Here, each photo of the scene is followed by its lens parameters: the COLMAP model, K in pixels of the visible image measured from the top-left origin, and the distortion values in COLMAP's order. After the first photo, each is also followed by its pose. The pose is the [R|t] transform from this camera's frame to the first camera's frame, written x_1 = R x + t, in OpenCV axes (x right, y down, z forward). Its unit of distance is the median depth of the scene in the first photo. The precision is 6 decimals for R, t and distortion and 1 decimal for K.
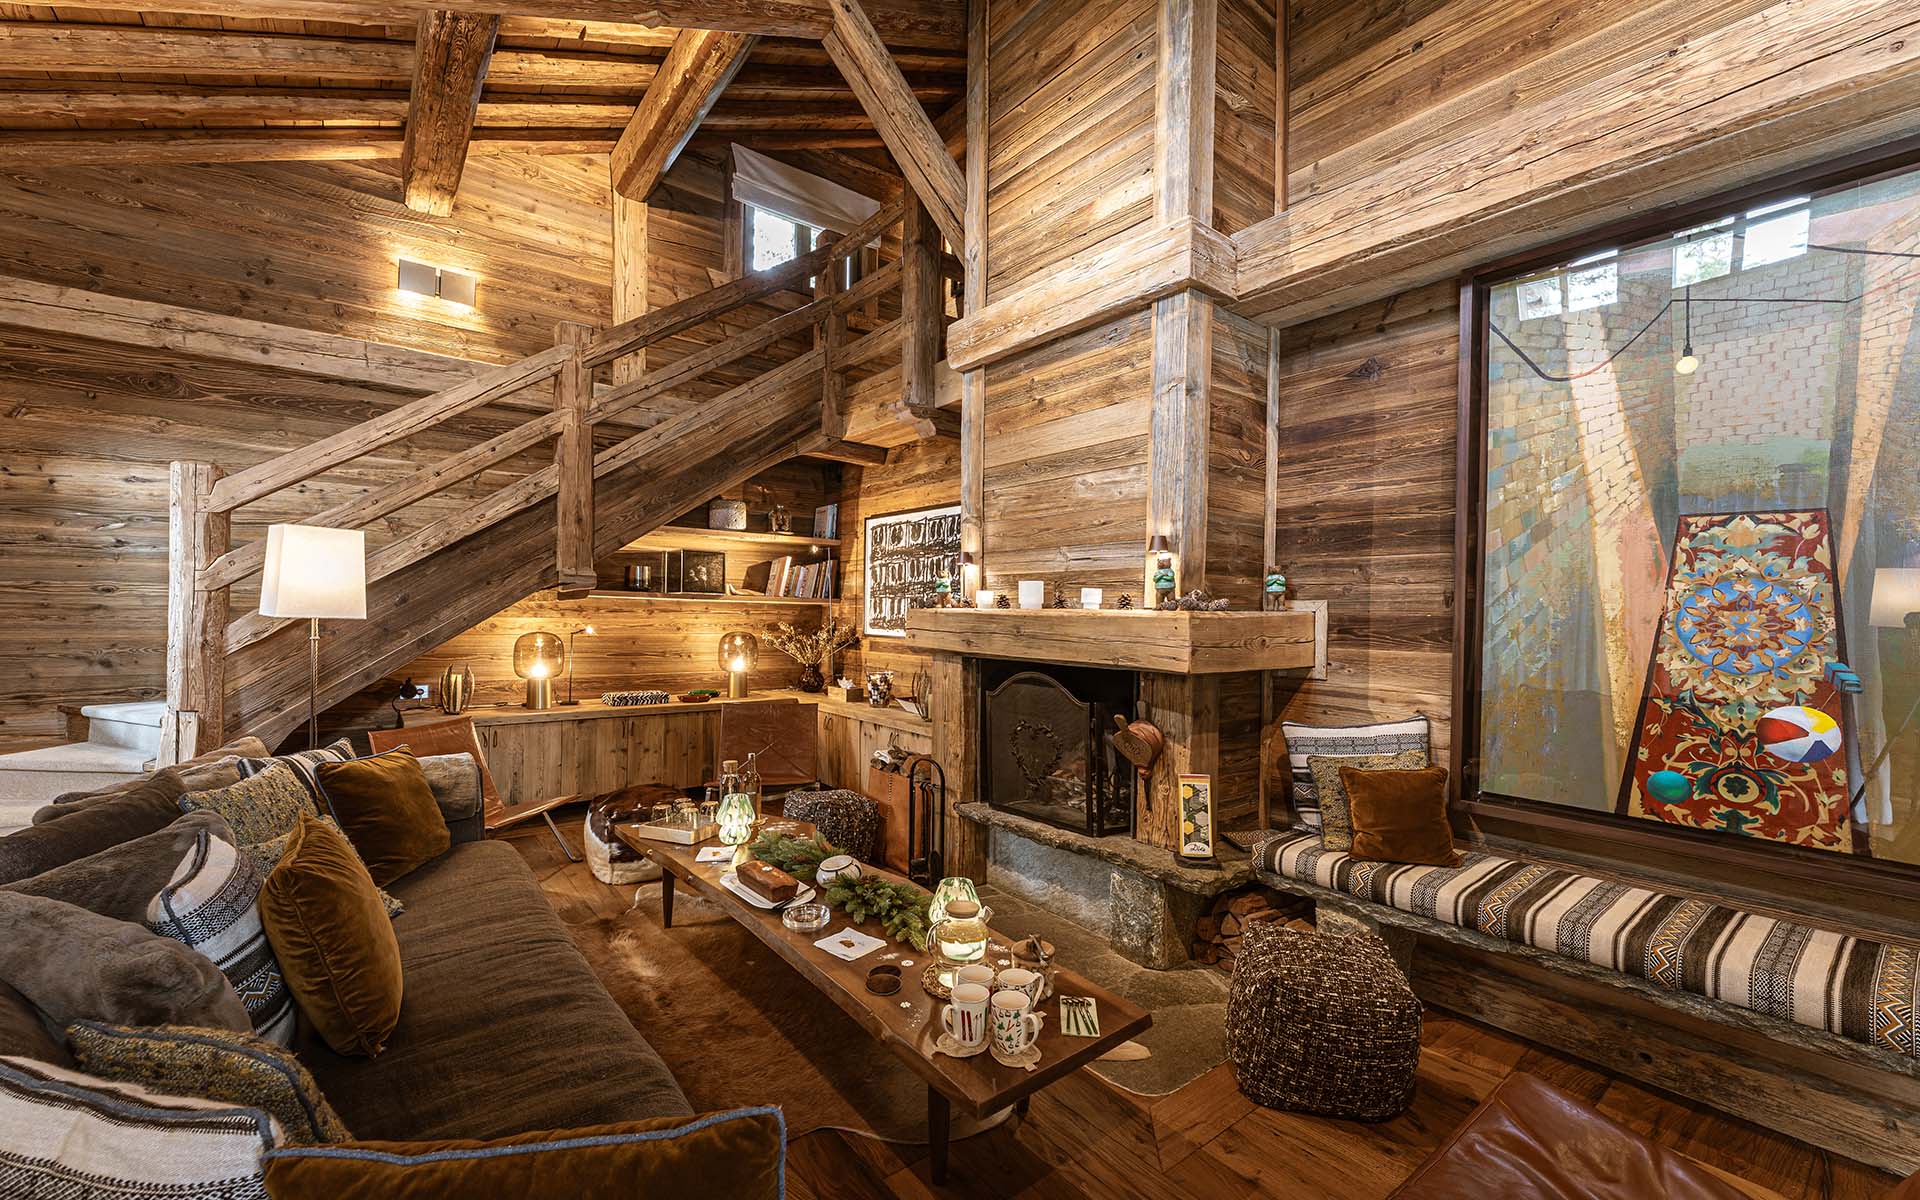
lens RADIAL K [[752.9, 0, 960.0], [0, 752.9, 600.0], [0, 0, 1]] dist [0.001797, 0.000169]
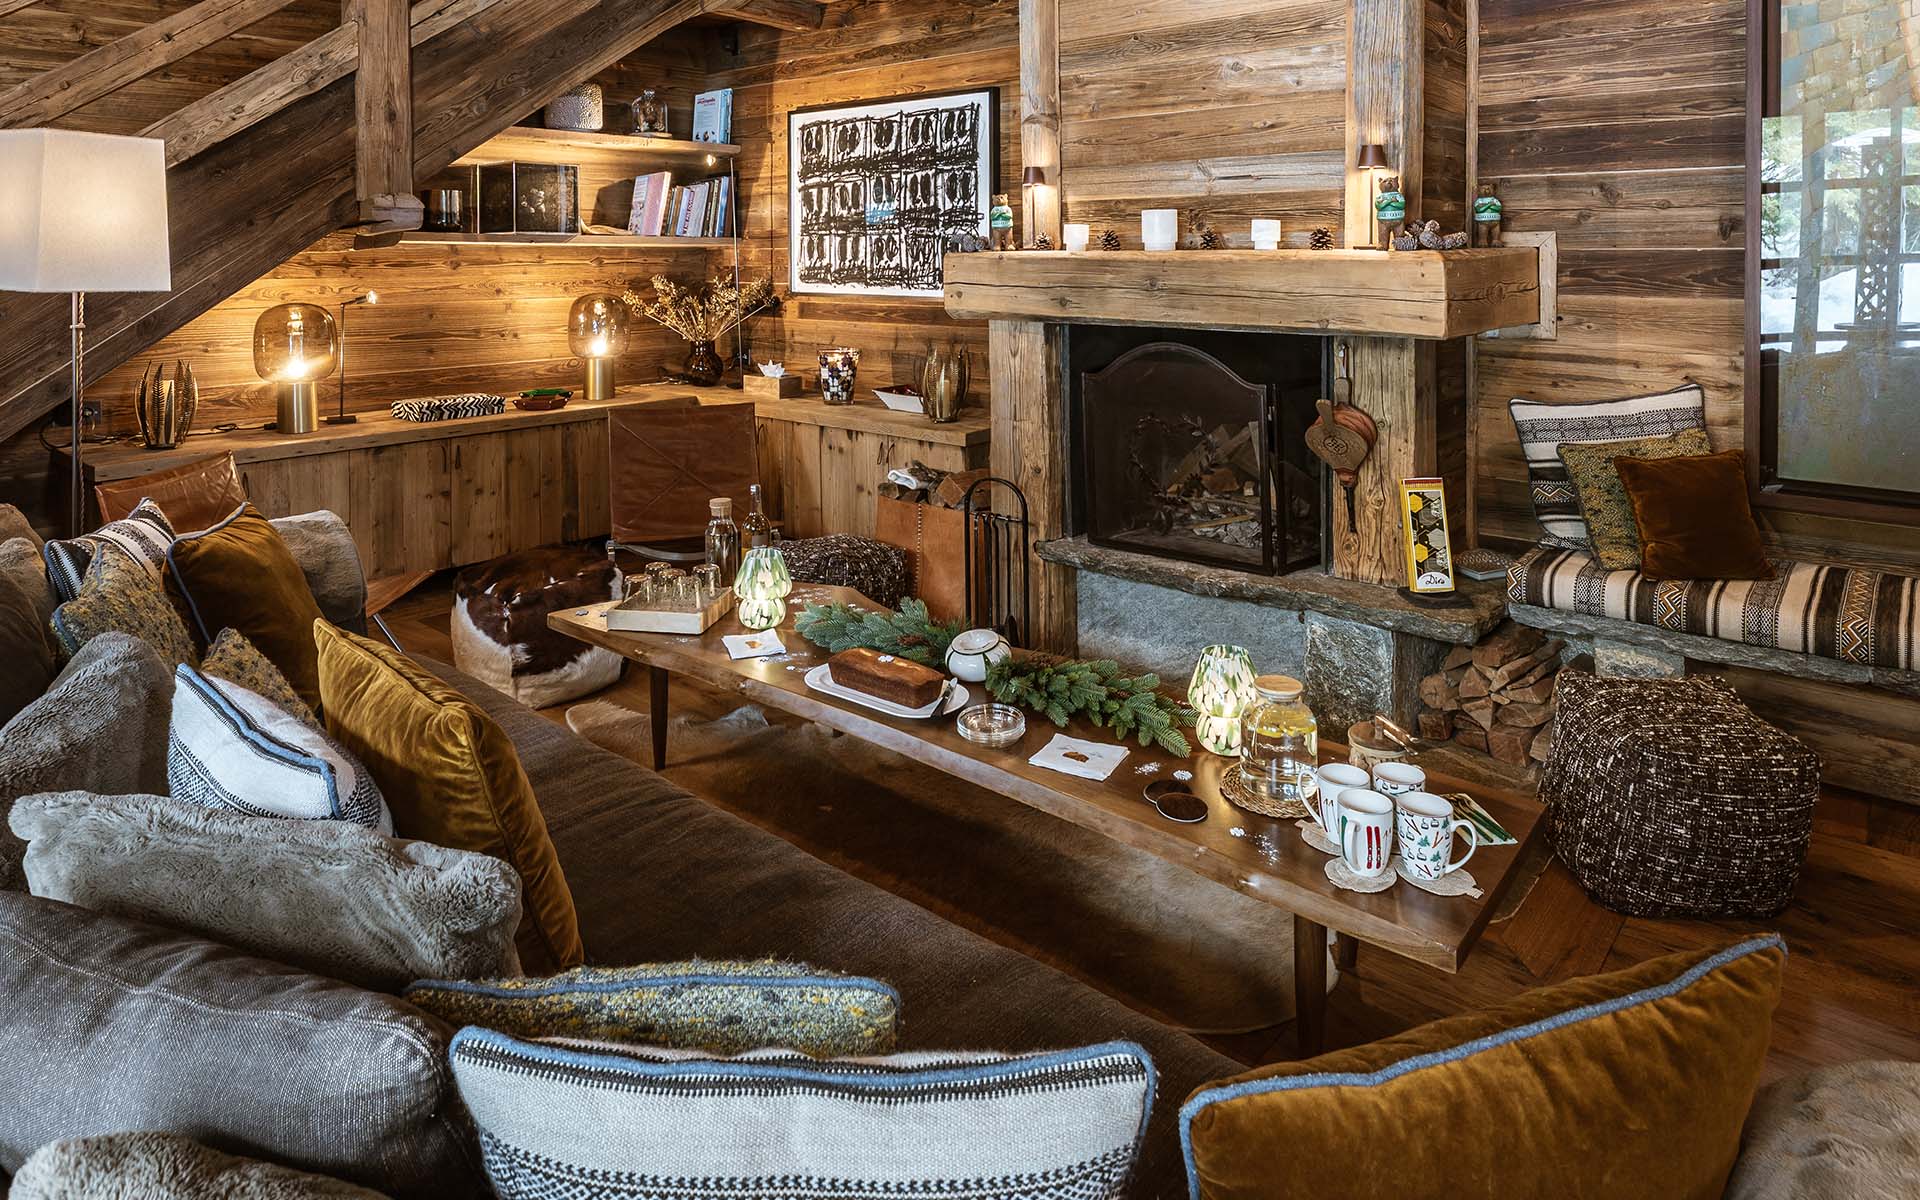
lens RADIAL K [[1155.3, 0, 959.2], [0, 1155.3, 236.1], [0, 0, 1]] dist [0.002154, 0.000142]
pose [[0.981144, -0.016389, 0.192584, -0.266622], [0.015450, 0.999860, 0.006376, -0.010023], [-0.192661, -0.003281, 0.981260, 0.005498]]
